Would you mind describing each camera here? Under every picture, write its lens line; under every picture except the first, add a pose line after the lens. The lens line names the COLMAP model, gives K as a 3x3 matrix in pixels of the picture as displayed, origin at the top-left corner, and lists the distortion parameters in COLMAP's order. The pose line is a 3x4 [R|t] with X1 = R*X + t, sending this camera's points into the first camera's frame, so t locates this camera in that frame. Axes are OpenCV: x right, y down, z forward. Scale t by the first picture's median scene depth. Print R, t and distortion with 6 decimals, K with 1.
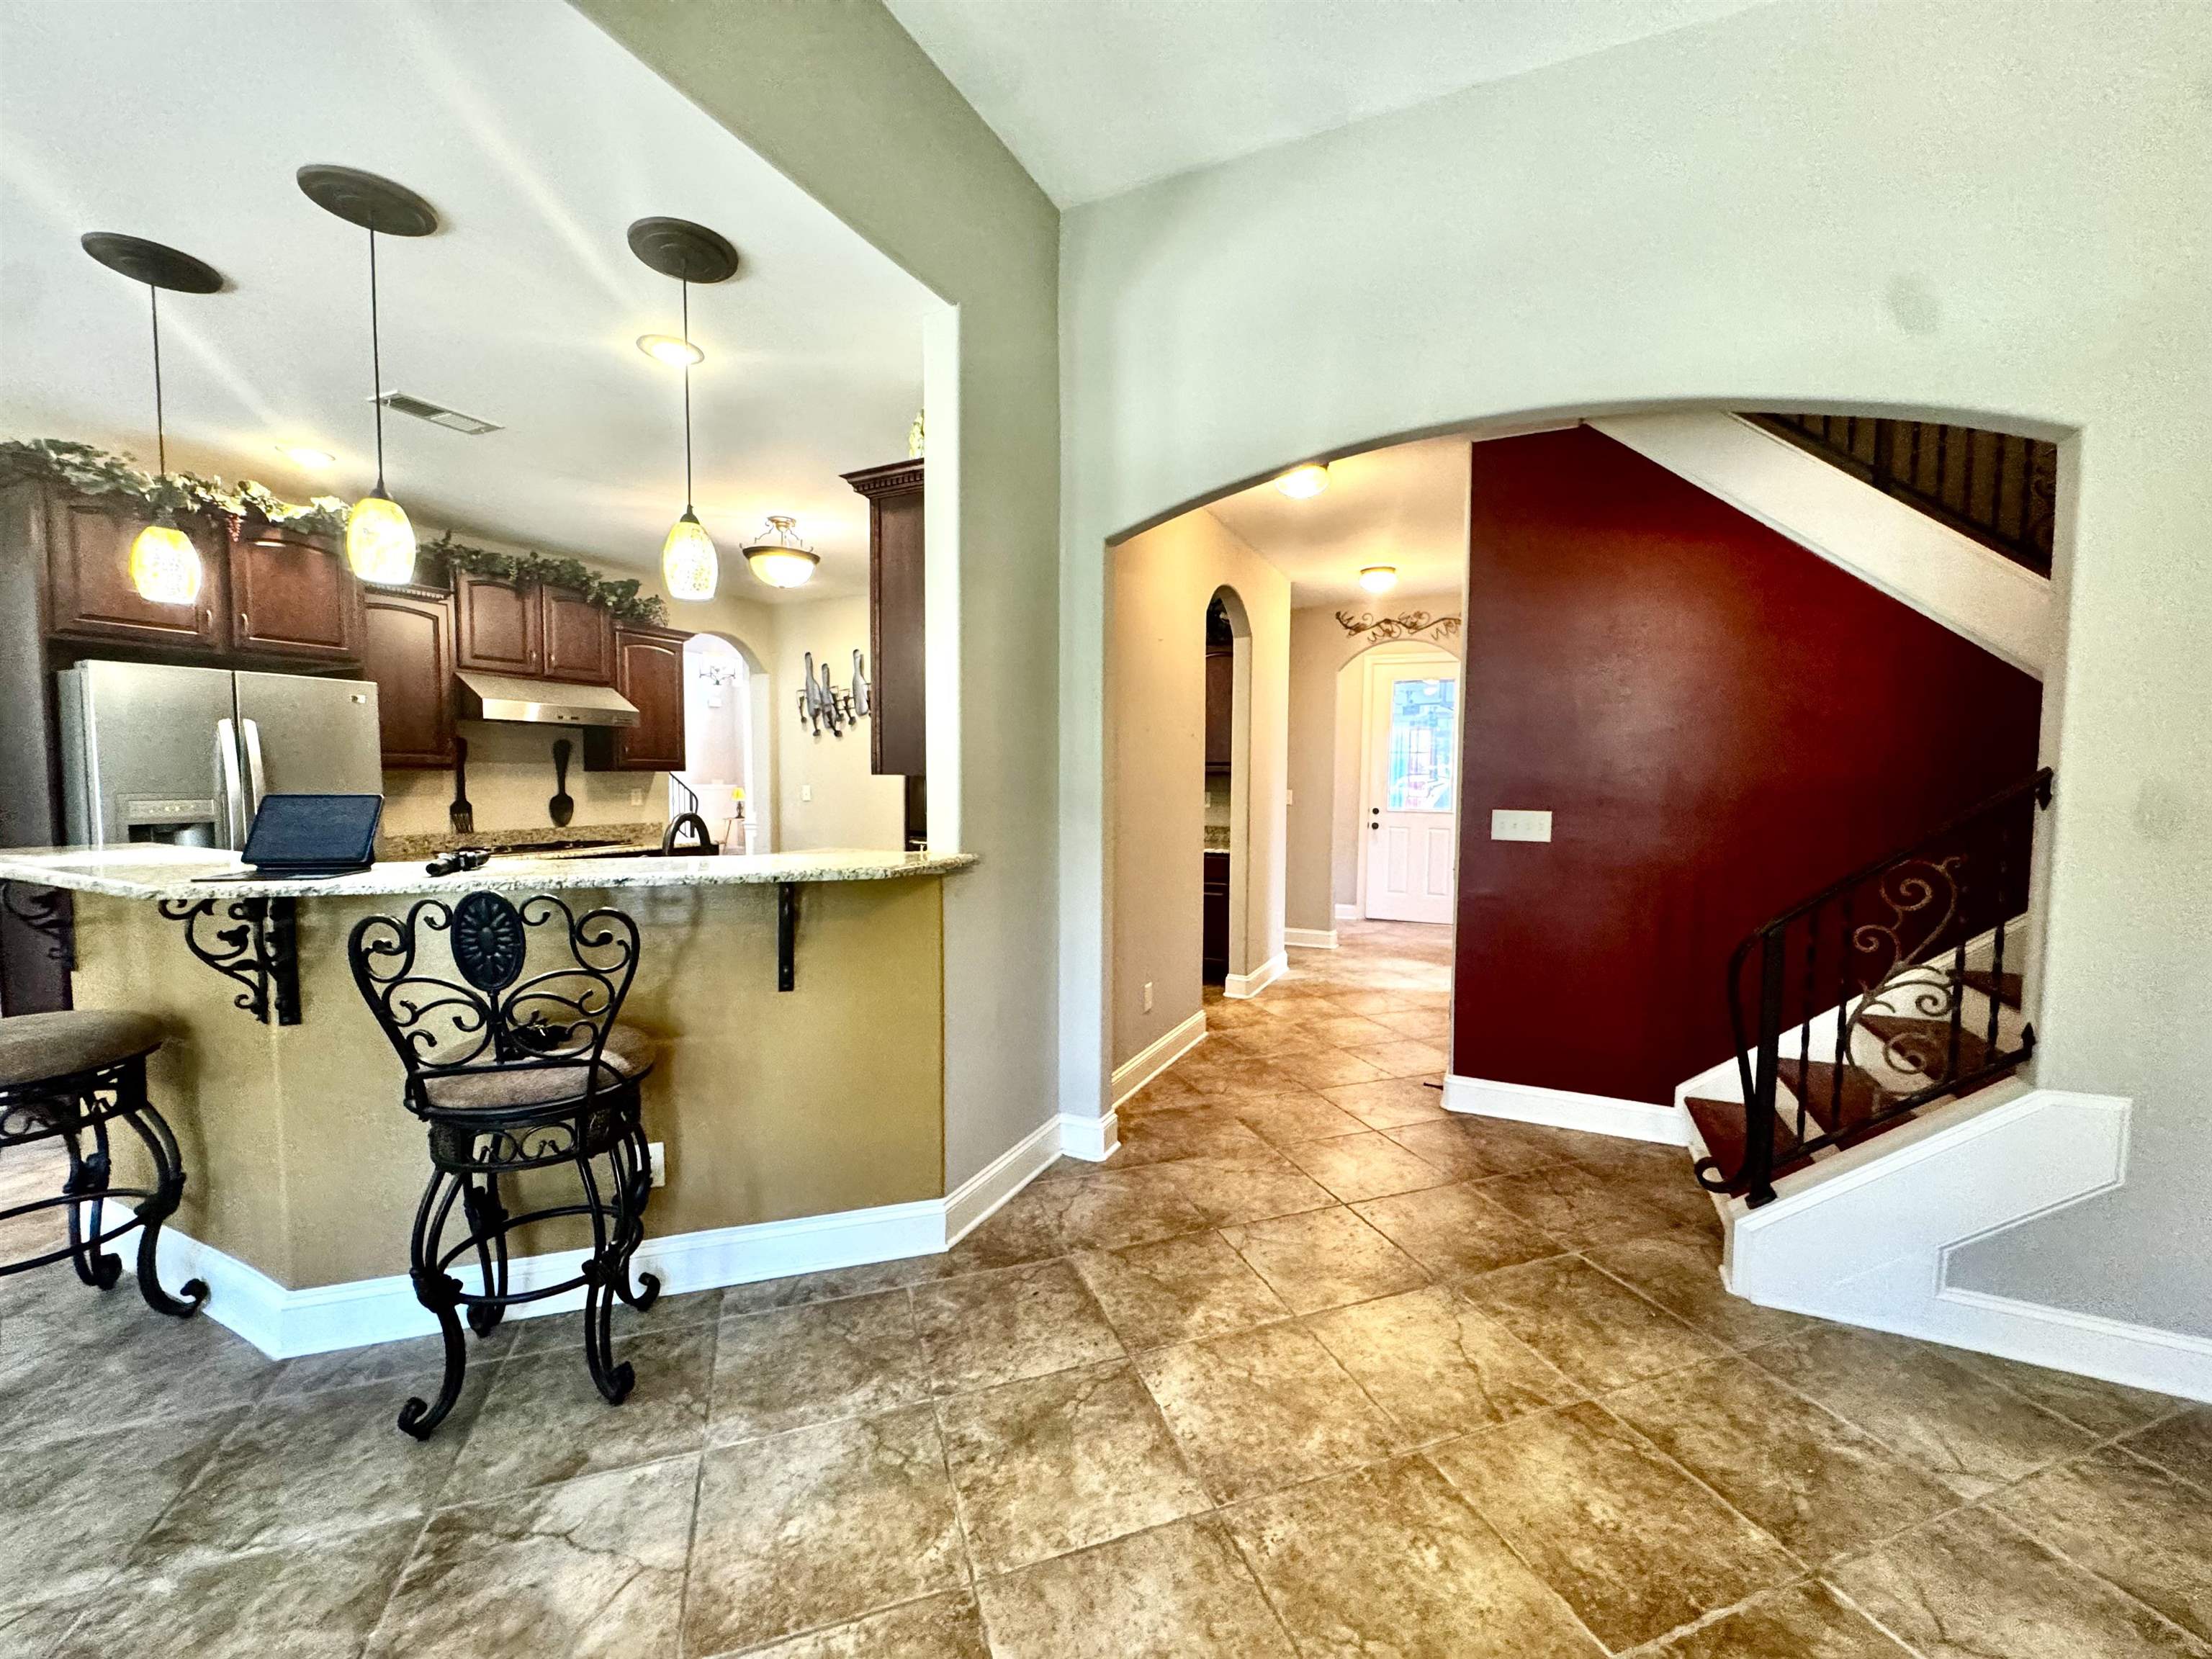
lens RADIAL K [[883.3, 0, 1104.5], [0, 883.3, 827.5], [0, 0, 1]] dist [-0.001223, -0.000183]
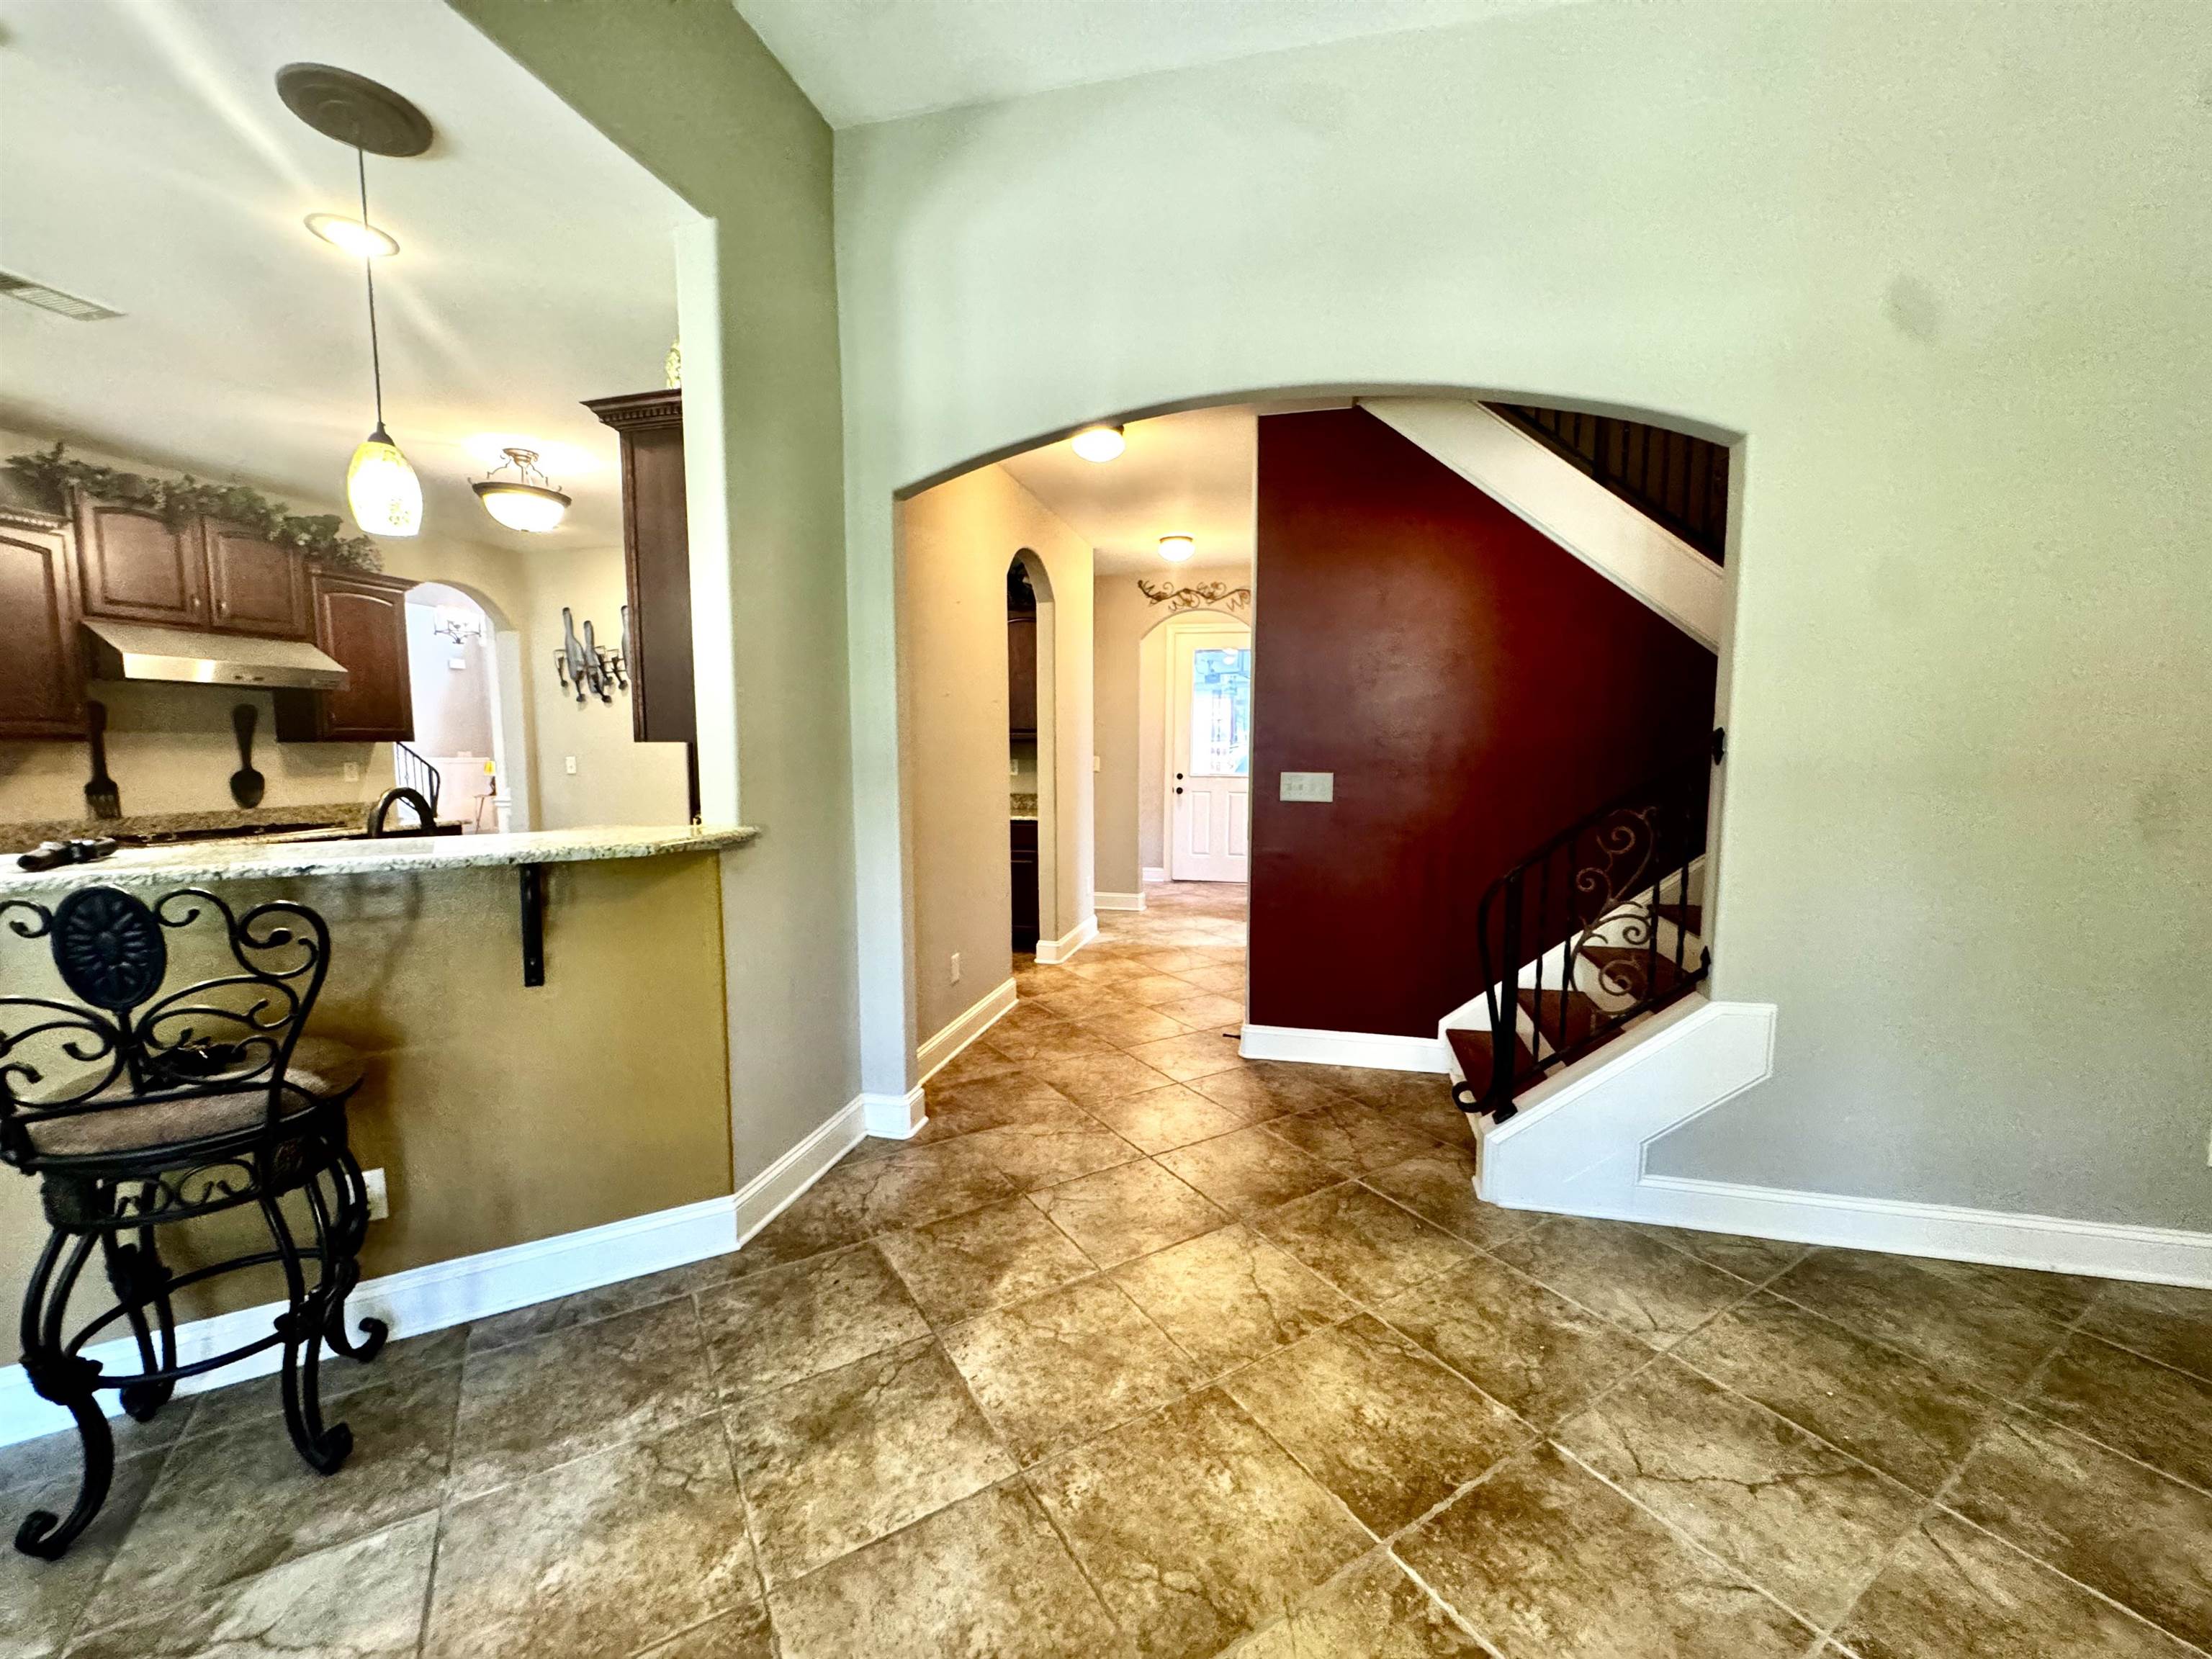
lens RADIAL K [[883.3, 0, 1104.5], [0, 883.3, 828.0], [0, 0, 1]] dist [-0.001223, -0.000183]
pose [[0.978268, -0.026708, 0.205615, 0.021379], [0.019339, 0.999099, 0.037769, 0.003767], [-0.206439, -0.032972, 0.977904, 0.016361]]
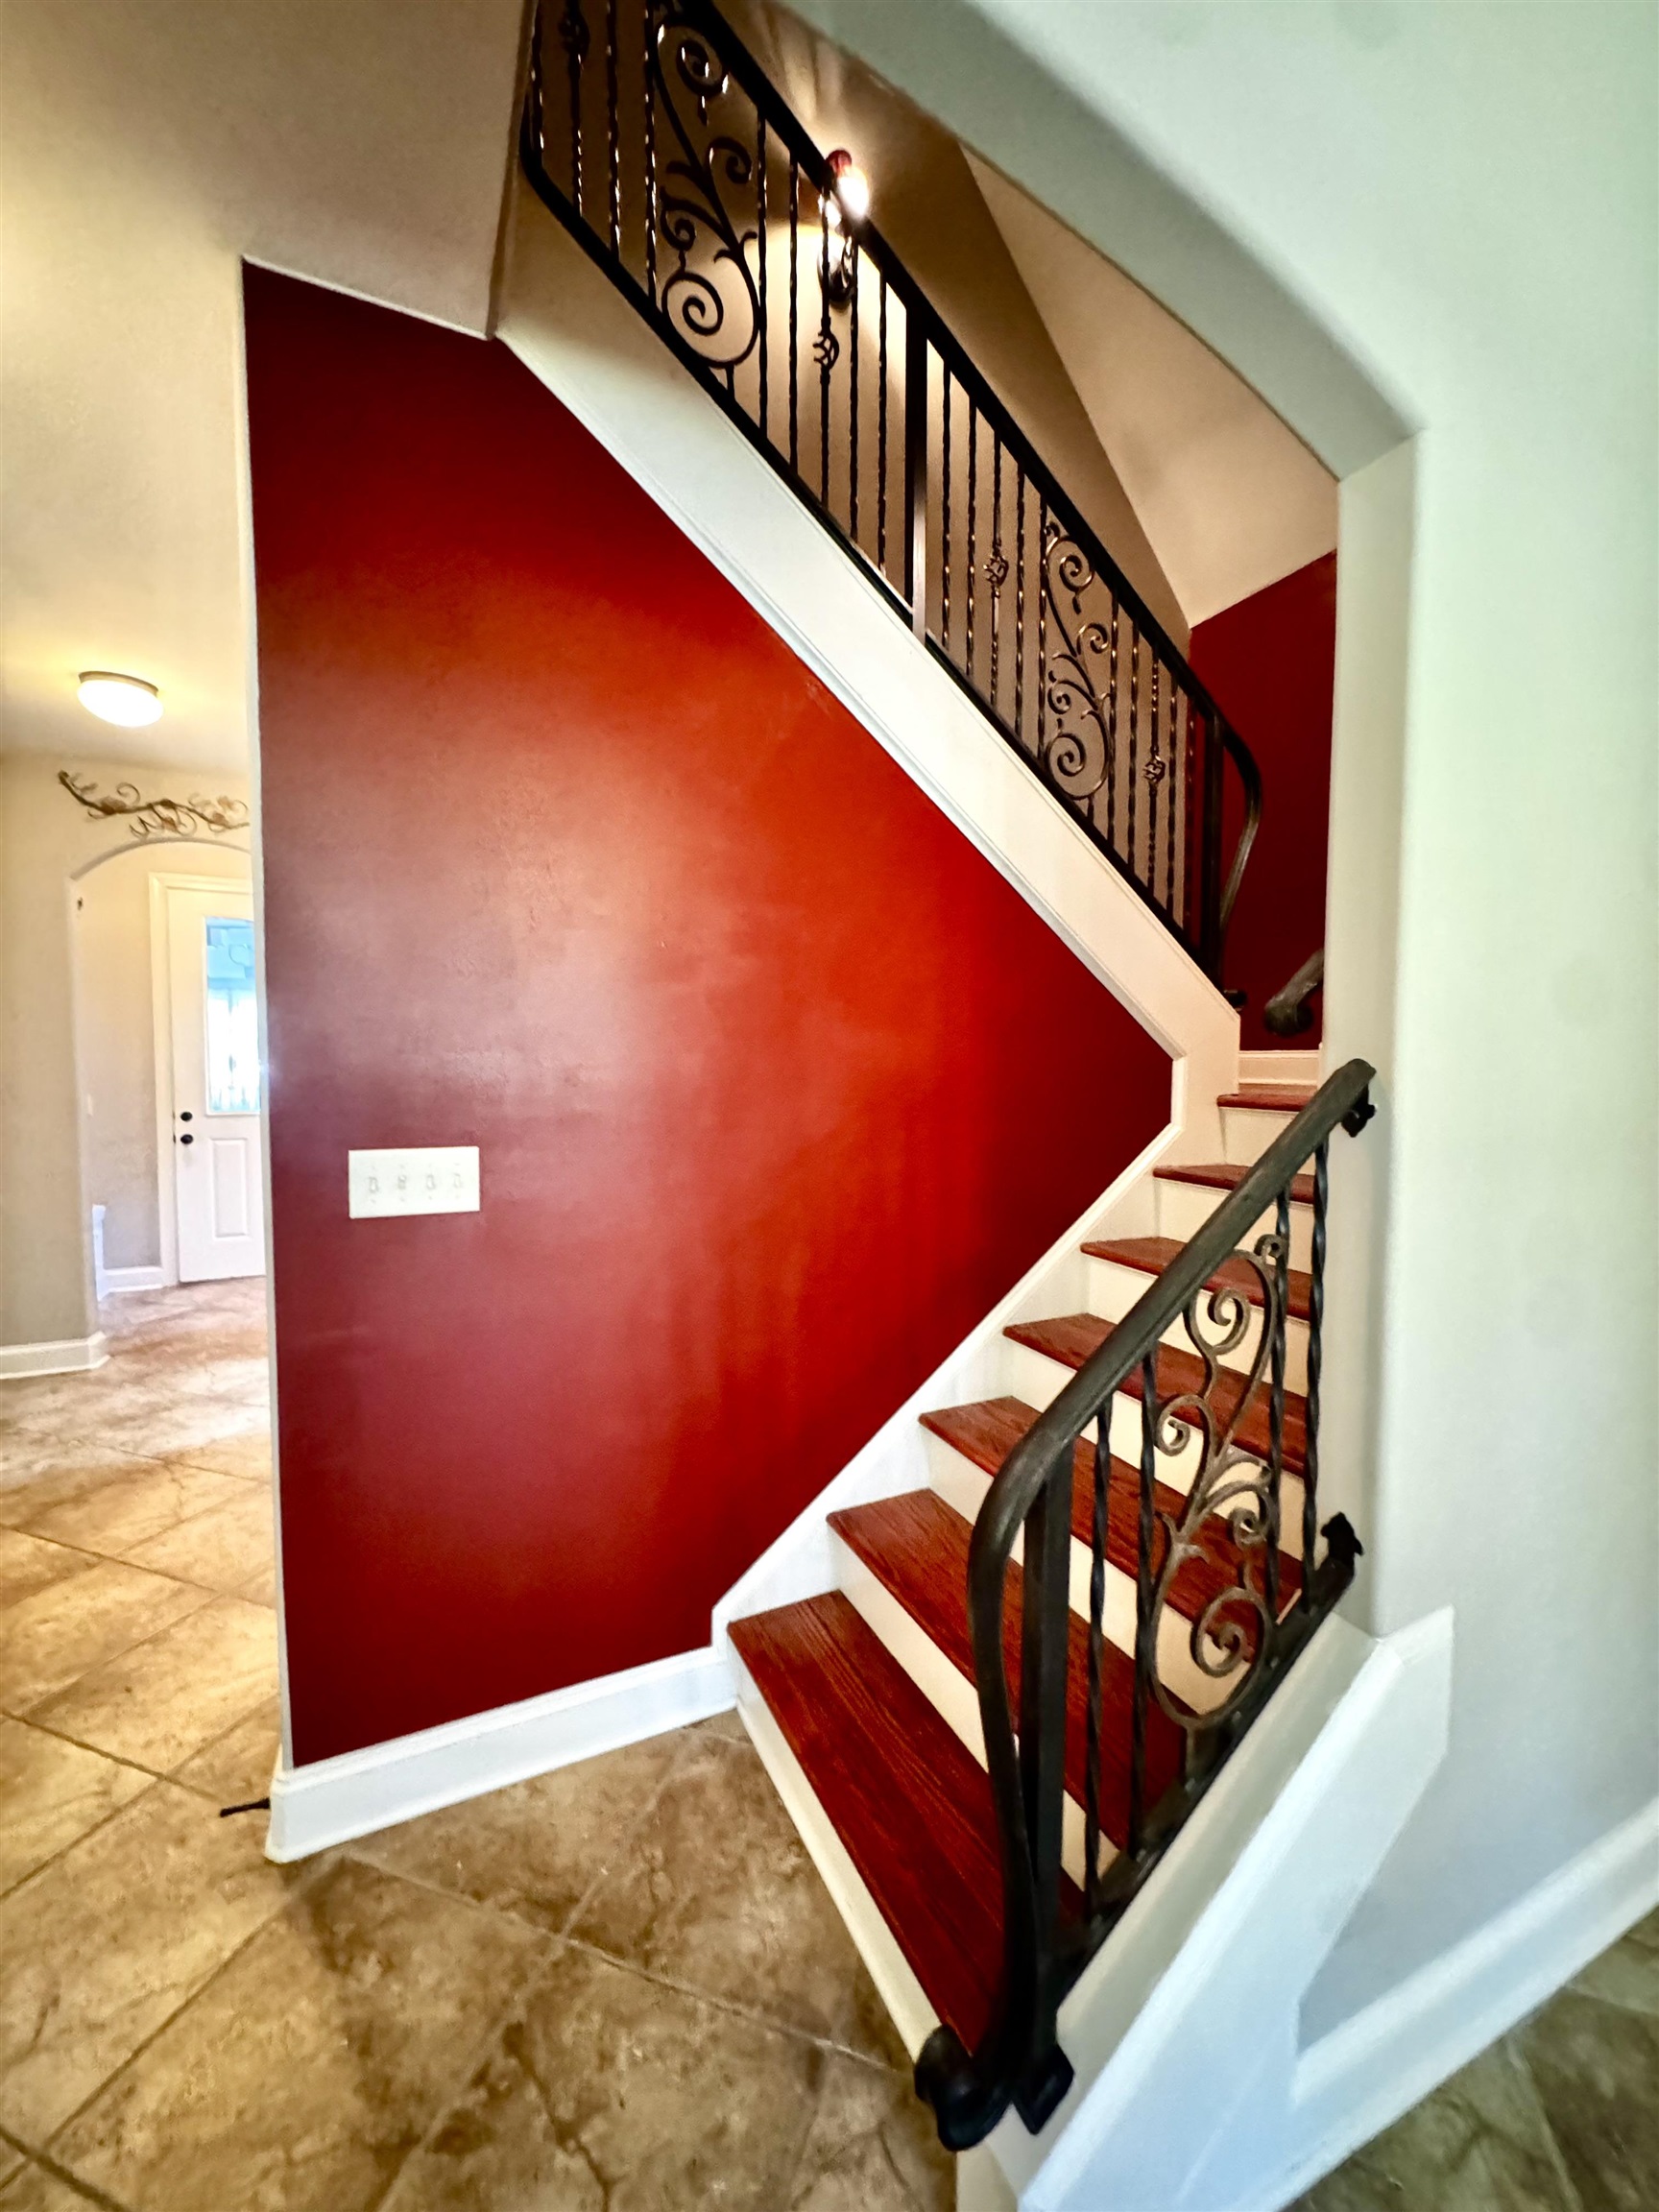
lens RADIAL K [[883.3, 0, 834.3], [0, 883.3, 1103.9], [0, 0, 1]] dist [-0.001223, -0.000183]
pose [[0.630299, -0.047326, 0.774908, 0.347530], [0.050497, 0.998526, 0.019910, -0.055328], [-0.774708, 0.026581, 0.631760, 0.735568]]
